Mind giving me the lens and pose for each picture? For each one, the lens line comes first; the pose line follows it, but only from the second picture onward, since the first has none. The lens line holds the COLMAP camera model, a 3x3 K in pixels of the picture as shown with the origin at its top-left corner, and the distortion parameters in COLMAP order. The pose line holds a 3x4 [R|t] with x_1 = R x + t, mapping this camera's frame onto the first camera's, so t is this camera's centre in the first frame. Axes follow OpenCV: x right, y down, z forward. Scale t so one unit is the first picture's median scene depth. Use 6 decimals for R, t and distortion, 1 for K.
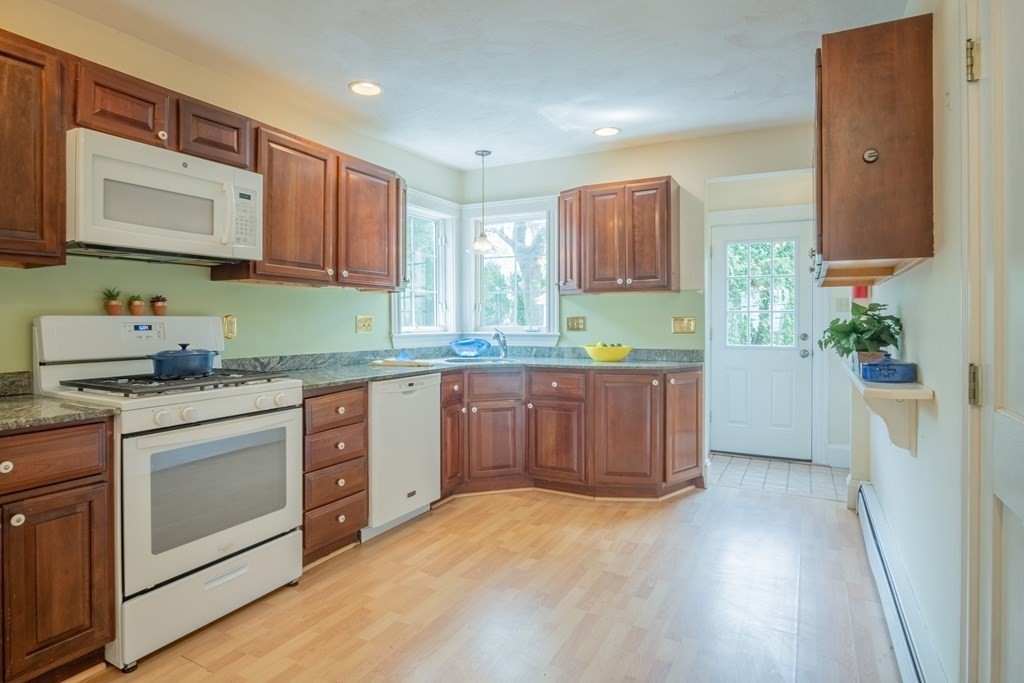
lens RADIAL K [[559.6, 0, 502.2], [0, 559.6, 324.2], [0, 0, 1]] dist [-0.025736, 0.001393]
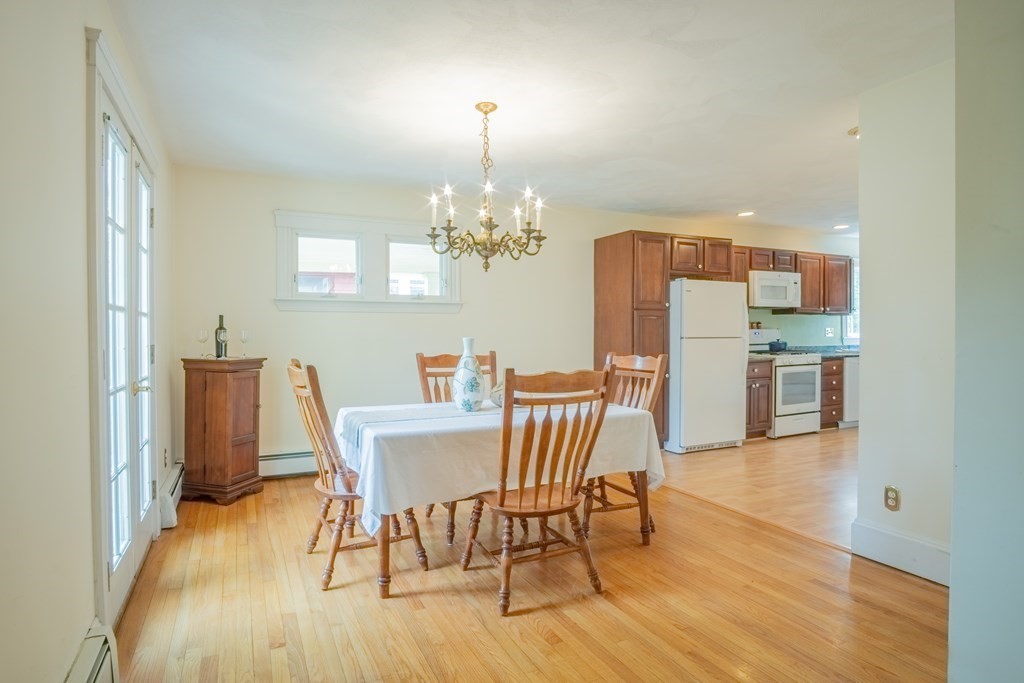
lens RADIAL K [[557.1, 0, 501.1], [0, 557.1, 343.7], [0, 0, 1]] dist [-0.025872, 0.002183]
pose [[0.810047, 0.005758, -0.586337, -0.054465], [0.004631, 0.999858, 0.016218, 0.005010], [0.586347, -0.015853, 0.809905, -1.754288]]
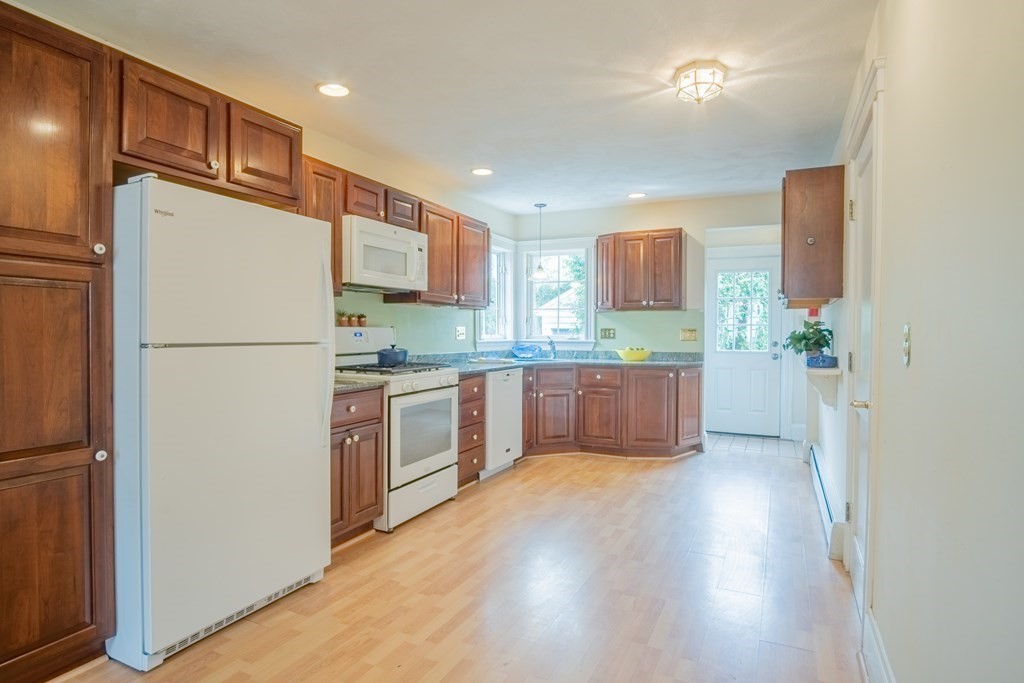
lens RADIAL K [[557.1, 0, 501.1], [0, 557.1, 343.7], [0, 0, 1]] dist [-0.025872, 0.002183]
pose [[0.999361, 0.002962, 0.035611, -0.267917], [-0.003560, 0.999854, 0.016725, 0.003594], [-0.035557, -0.016841, 0.999226, -0.508153]]
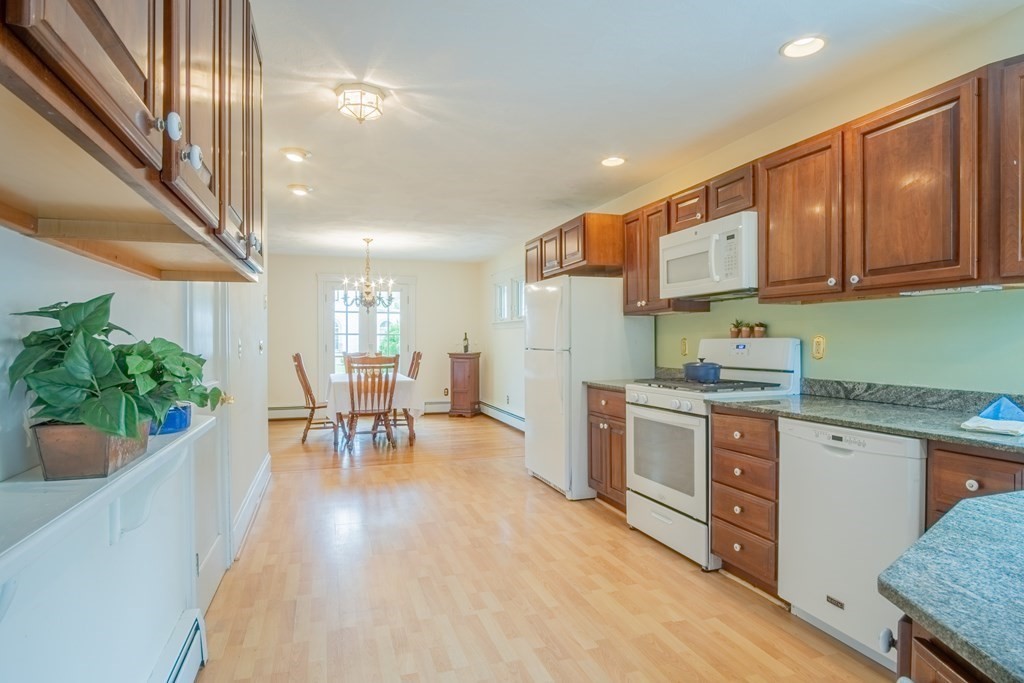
lens RADIAL K [[557.1, 0, 501.1], [0, 557.1, 343.7], [0, 0, 1]] dist [-0.025872, 0.002183]
pose [[-0.687527, 0.004611, -0.726144, 0.676143], [-0.000731, 0.999975, 0.007042, -0.009348], [0.726158, 0.005373, -0.687507, 1.340052]]
